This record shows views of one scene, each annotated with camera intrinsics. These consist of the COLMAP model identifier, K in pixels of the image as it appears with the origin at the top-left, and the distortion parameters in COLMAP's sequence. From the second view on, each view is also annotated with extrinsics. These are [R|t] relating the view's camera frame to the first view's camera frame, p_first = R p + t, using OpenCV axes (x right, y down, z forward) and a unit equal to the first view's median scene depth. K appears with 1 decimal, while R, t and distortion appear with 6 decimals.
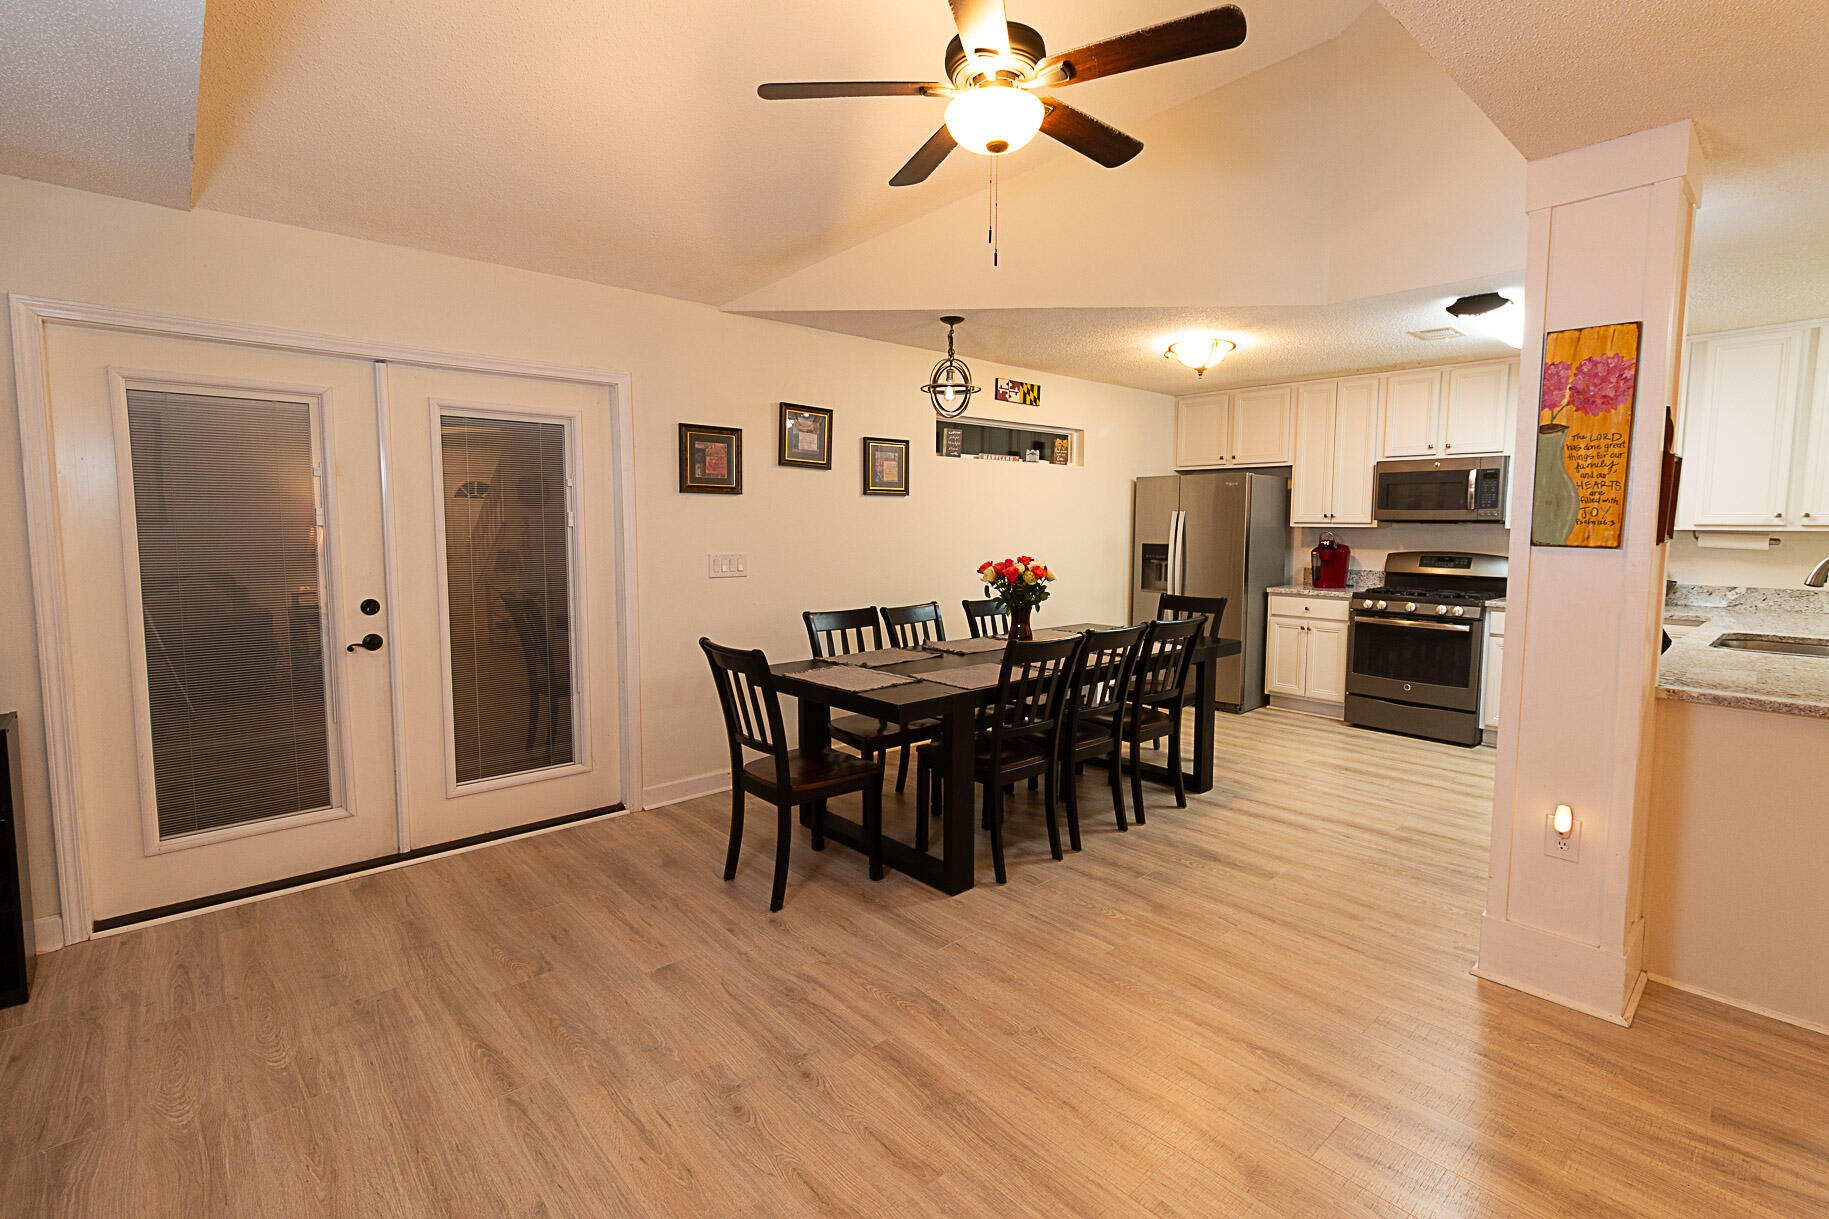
lens RADIAL K [[834.3, 0, 924.1], [0, 834.3, 591.3], [0, 0, 1]] dist [0.000238, 0.000207]
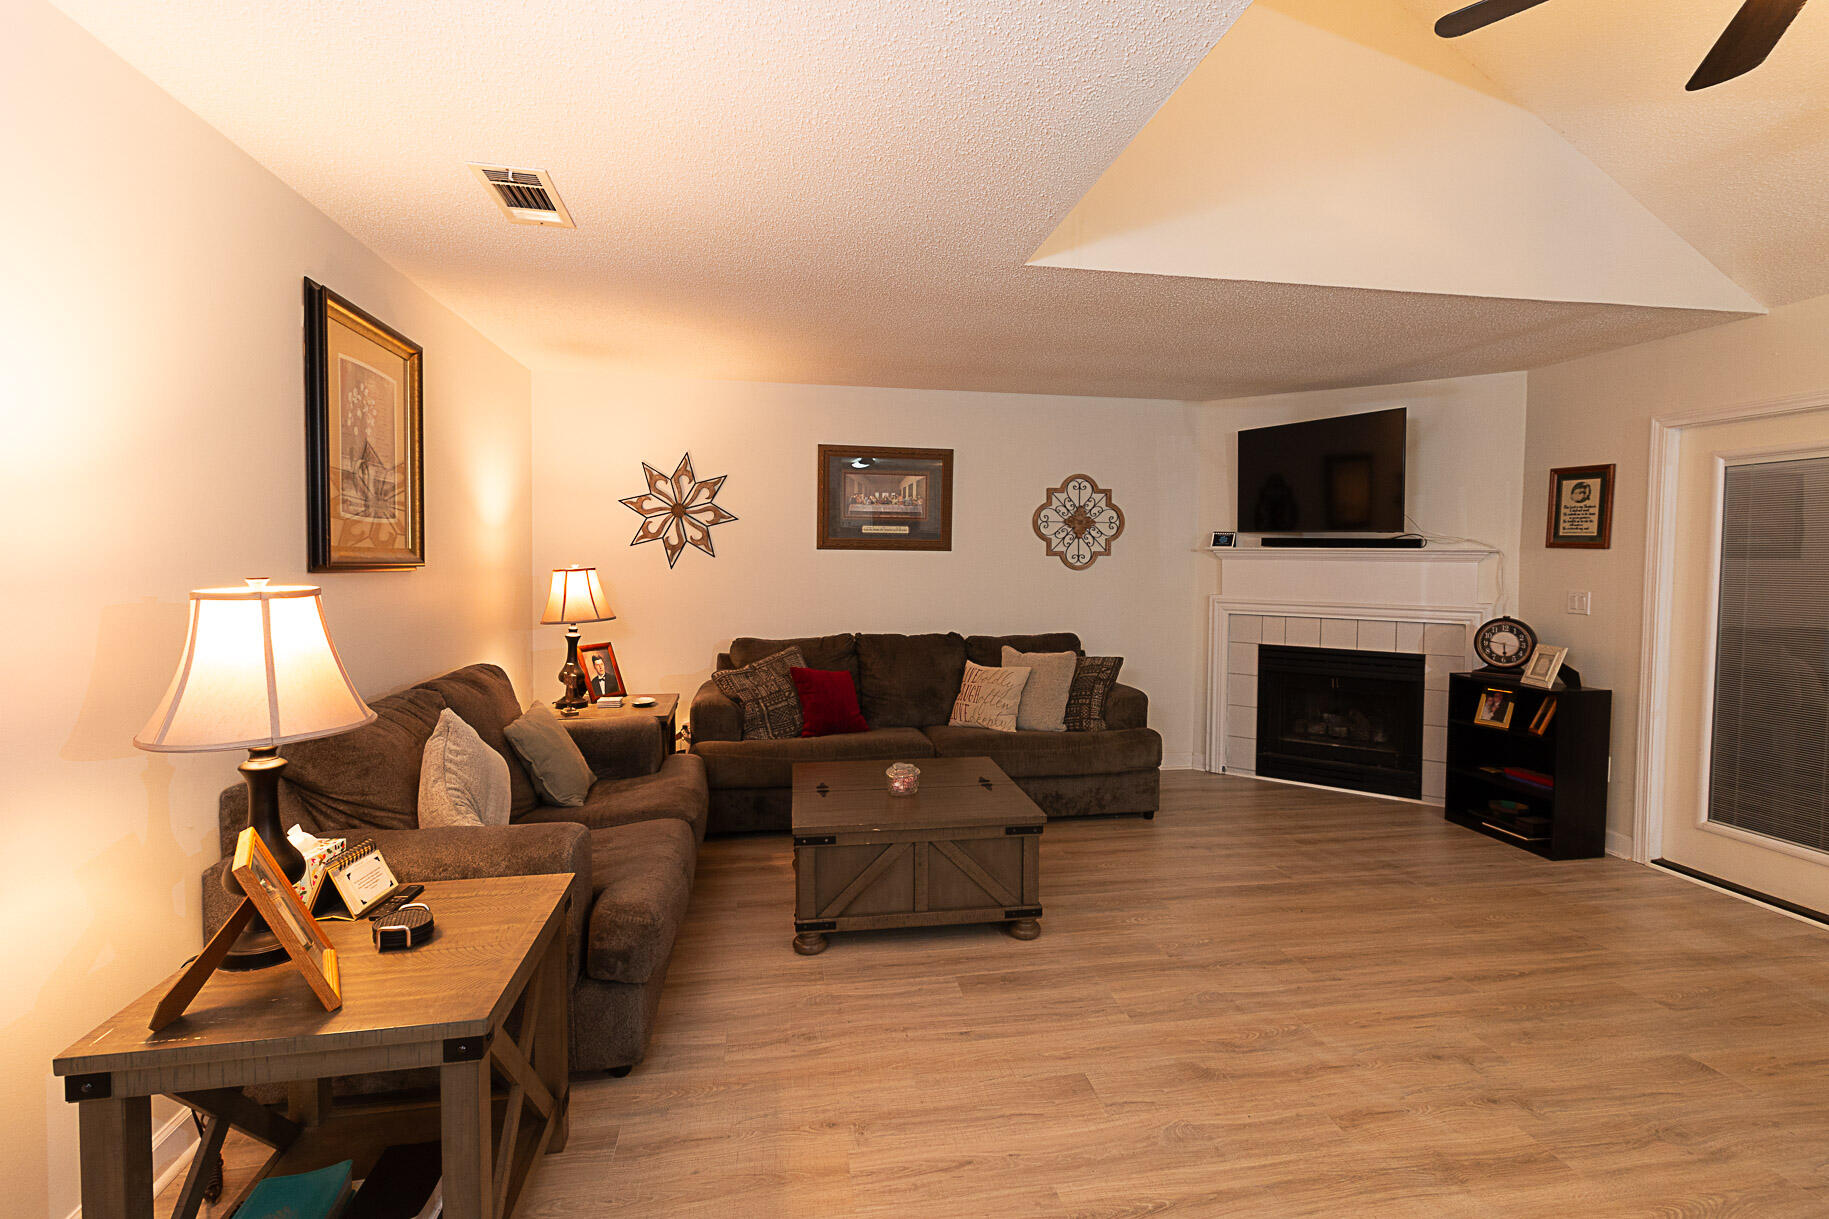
lens RADIAL K [[834.3, 0, 924.1], [0, 834.3, 591.3], [0, 0, 1]] dist [0.000238, 0.000207]
pose [[-0.532835, 0.025128, -0.845846, 0.396744], [-0.081181, 0.993431, 0.080652, -0.026309], [0.842316, 0.111640, -0.527294, 0.320978]]
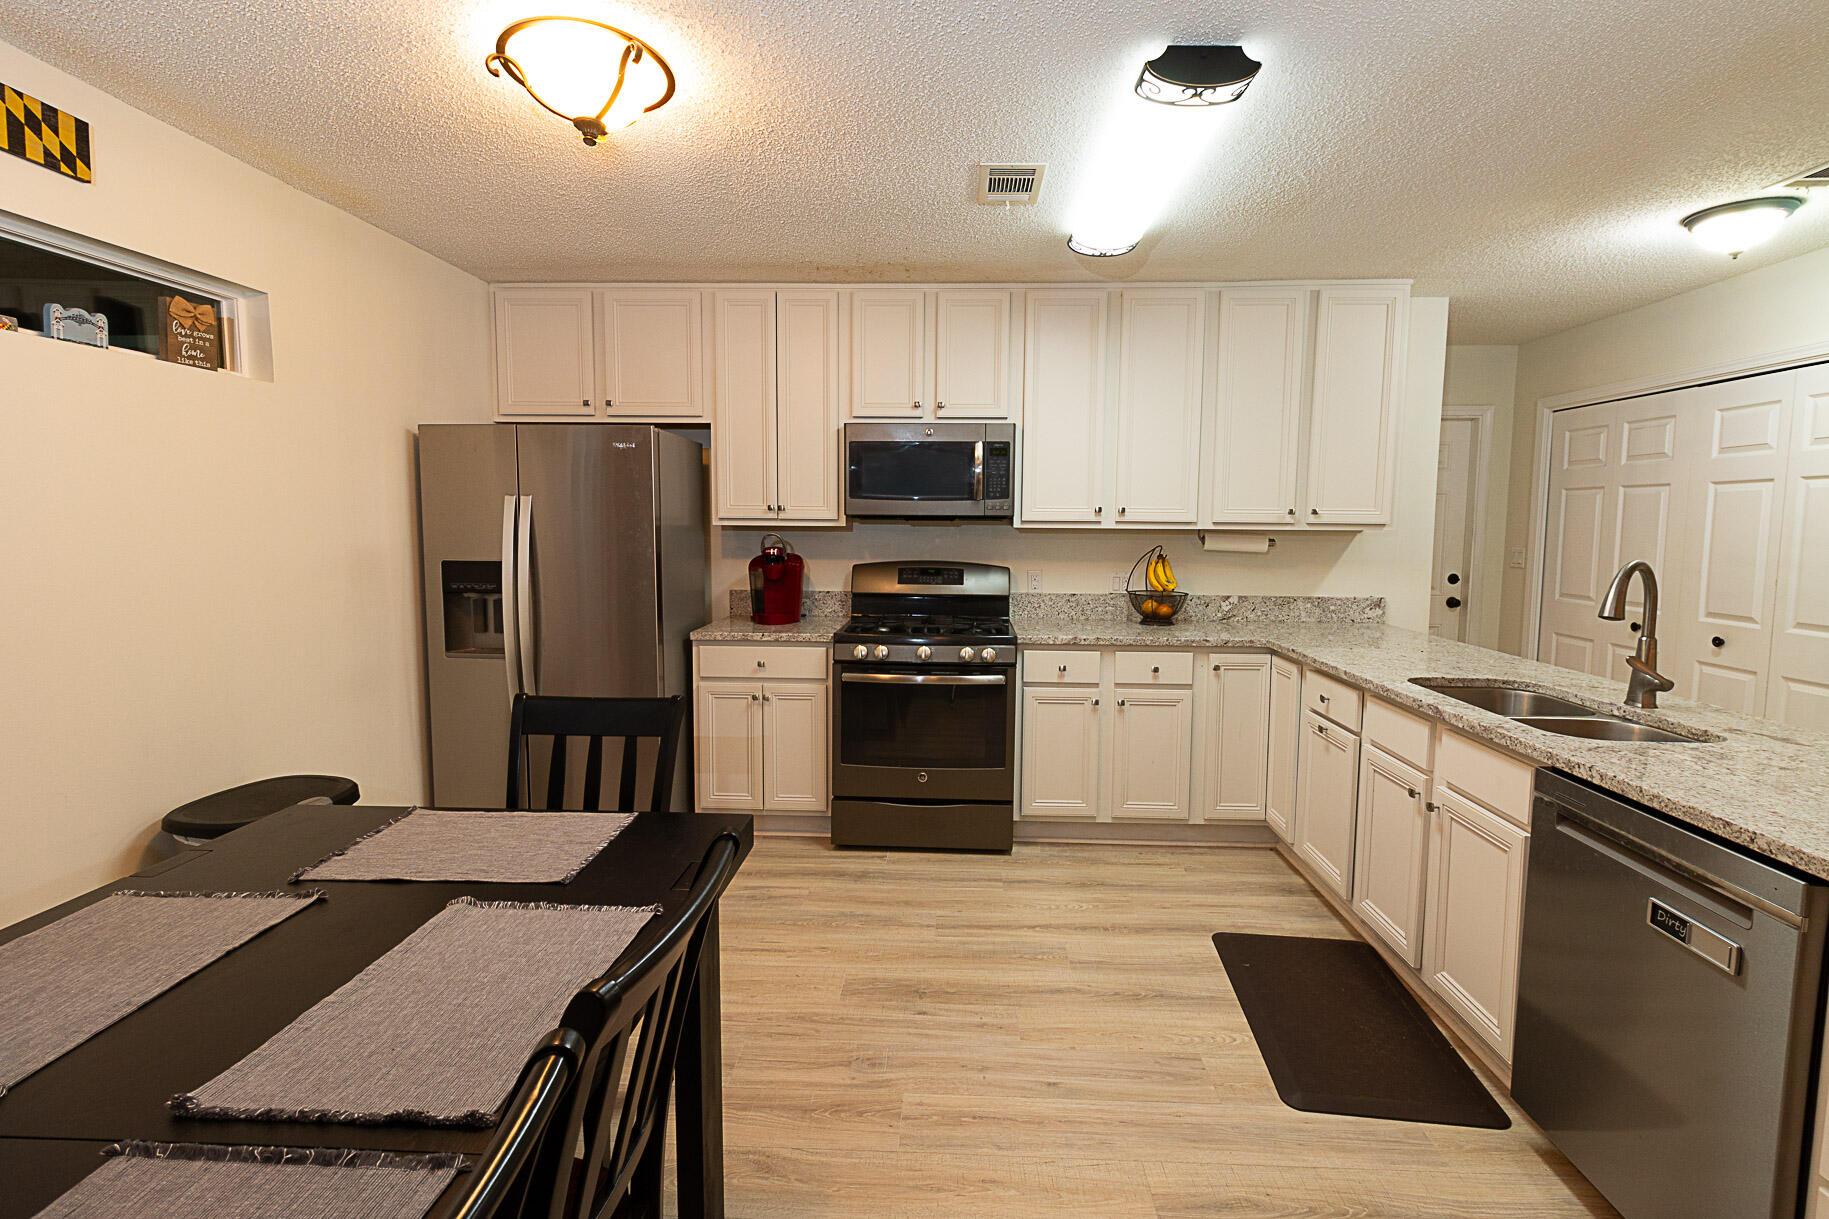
lens RADIAL K [[834.3, 0, 924.1], [0, 834.3, 591.3], [0, 0, 1]] dist [0.000238, 0.000207]
pose [[0.701716, -0.059366, 0.709980, 0.127603], [0.055466, 0.998050, 0.028633, -0.043029], [-0.710295, 0.019287, 0.703640, 0.520307]]
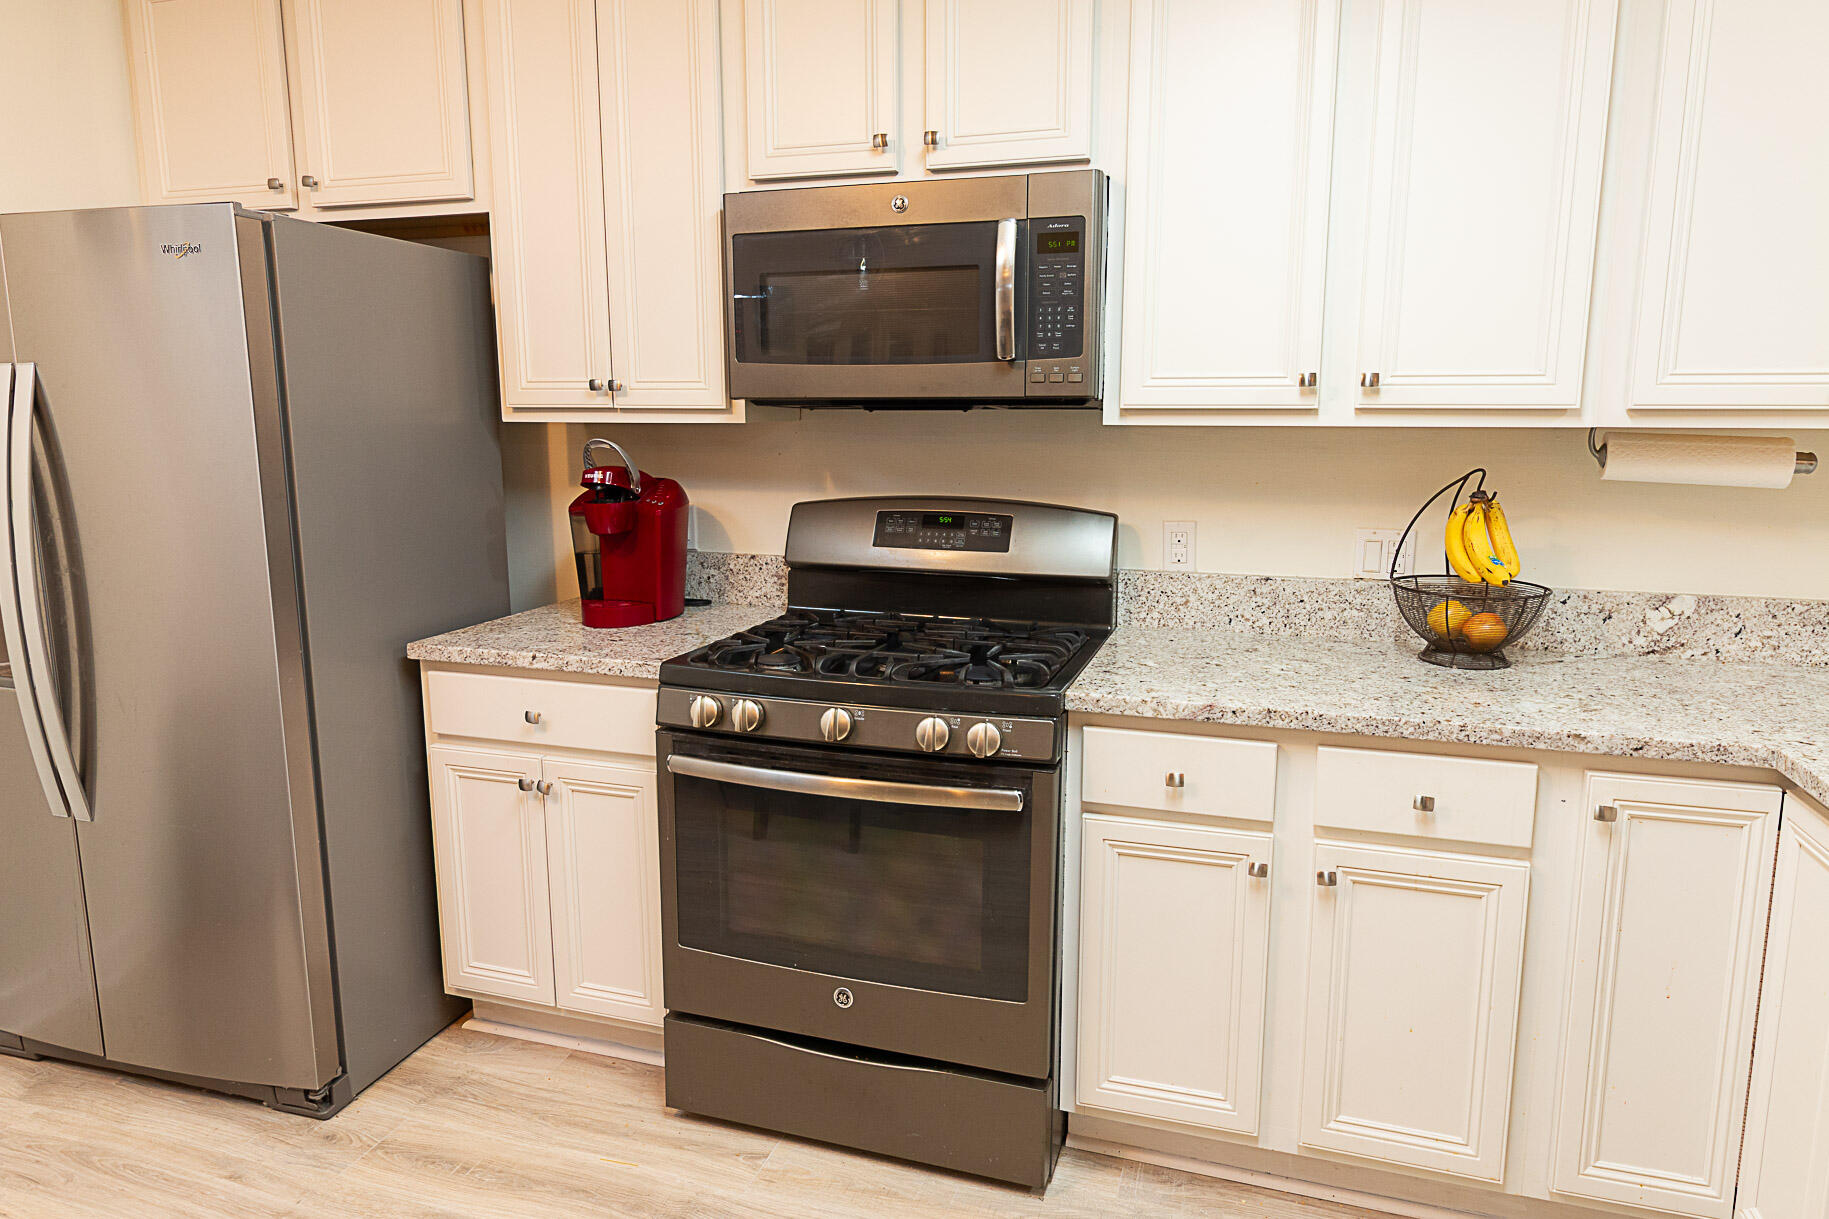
lens RADIAL K [[1117.0, 0, 925.9], [0, 1117.0, 585.5], [0, 0, 1]] dist [-0.005916, -0.001003]
pose [[0.863880, -0.081390, 0.497079, 0.407256], [0.045822, 0.995466, 0.083359, -0.050724], [-0.501610, -0.049235, 0.863692, 0.635945]]
